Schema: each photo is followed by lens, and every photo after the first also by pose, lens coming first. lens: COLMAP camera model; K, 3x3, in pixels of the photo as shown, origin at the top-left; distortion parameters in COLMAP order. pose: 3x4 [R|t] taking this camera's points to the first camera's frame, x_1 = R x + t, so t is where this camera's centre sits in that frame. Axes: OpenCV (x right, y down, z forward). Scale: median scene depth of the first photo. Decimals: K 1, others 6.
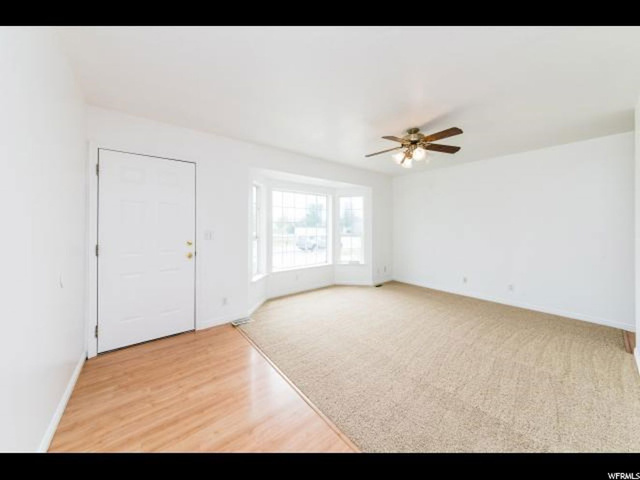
lens RADIAL K [[224.9, 0, 314.8], [0, 224.9, 230.1], [0, 0, 1]] dist [-0.000248, 0.000040]
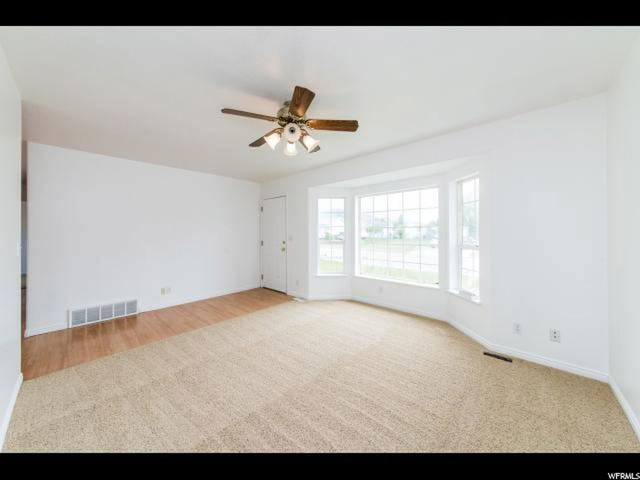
lens RADIAL K [[224.9, 0, 314.8], [0, 224.9, 230.1], [0, 0, 1]] dist [-0.000248, 0.000040]
pose [[0.151754, -0.013984, -0.988319, 1.090902], [-0.005569, 0.999872, -0.015002, -0.011821], [0.988403, 0.007780, 0.151657, 0.874565]]
